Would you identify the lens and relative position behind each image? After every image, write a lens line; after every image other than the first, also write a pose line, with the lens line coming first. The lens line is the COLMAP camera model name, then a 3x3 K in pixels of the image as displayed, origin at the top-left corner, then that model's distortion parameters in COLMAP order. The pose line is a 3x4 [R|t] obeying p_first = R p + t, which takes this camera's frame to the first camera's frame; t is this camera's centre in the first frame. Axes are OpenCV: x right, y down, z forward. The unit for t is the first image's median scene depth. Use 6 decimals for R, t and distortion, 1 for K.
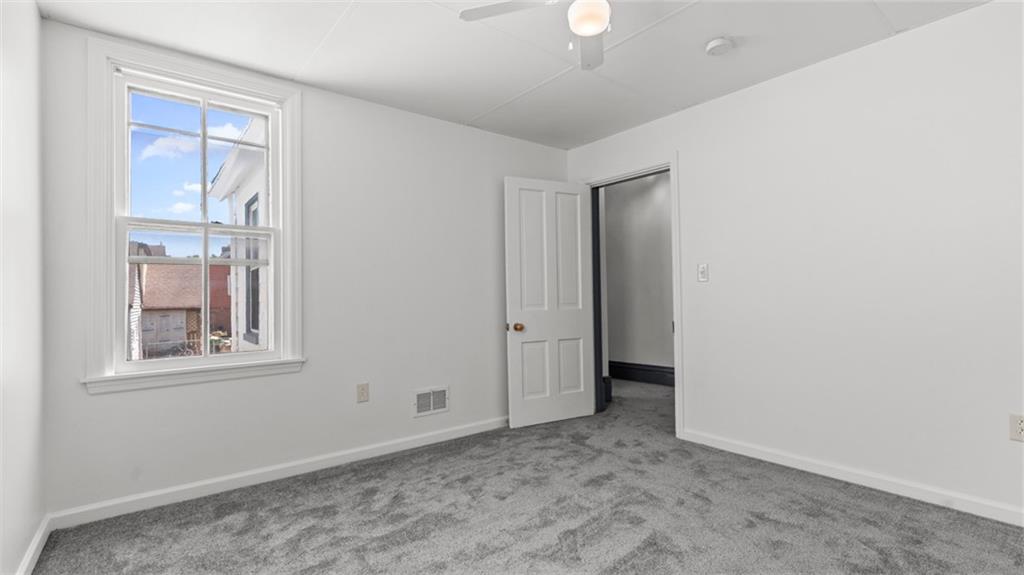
lens RADIAL K [[471.7, 0, 521.1], [0, 471.7, 286.6], [0, 0, 1]] dist [-0.003605, 0.002752]
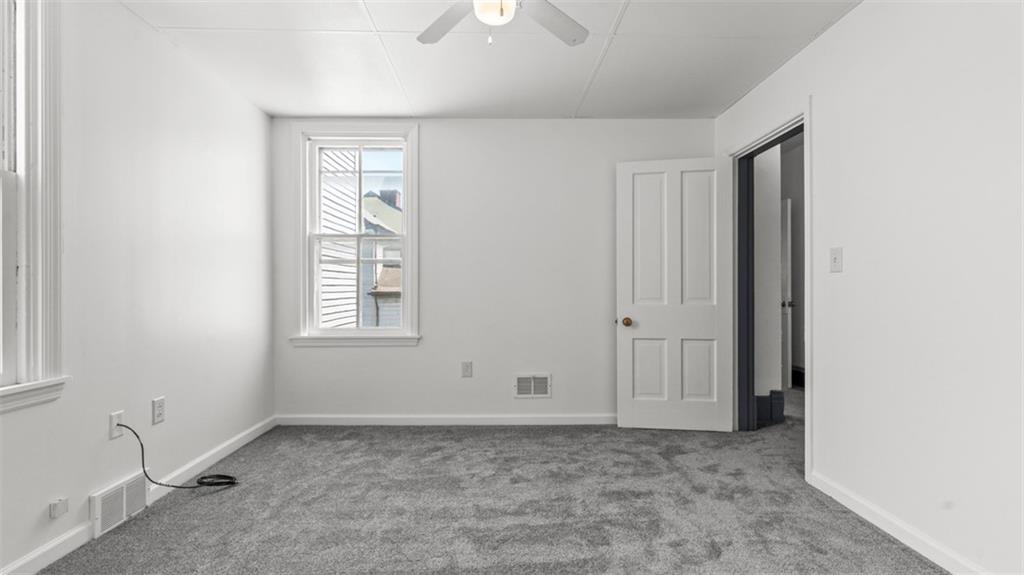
lens RADIAL K [[471.7, 0, 519.0], [0, 471.7, 288.6], [0, 0, 1]] dist [-0.003605, 0.002752]
pose [[0.787915, 0.013091, -0.615645, 0.511848], [0.001593, 0.999727, 0.023297, -0.004056], [0.615782, -0.019337, 0.787680, 0.159041]]
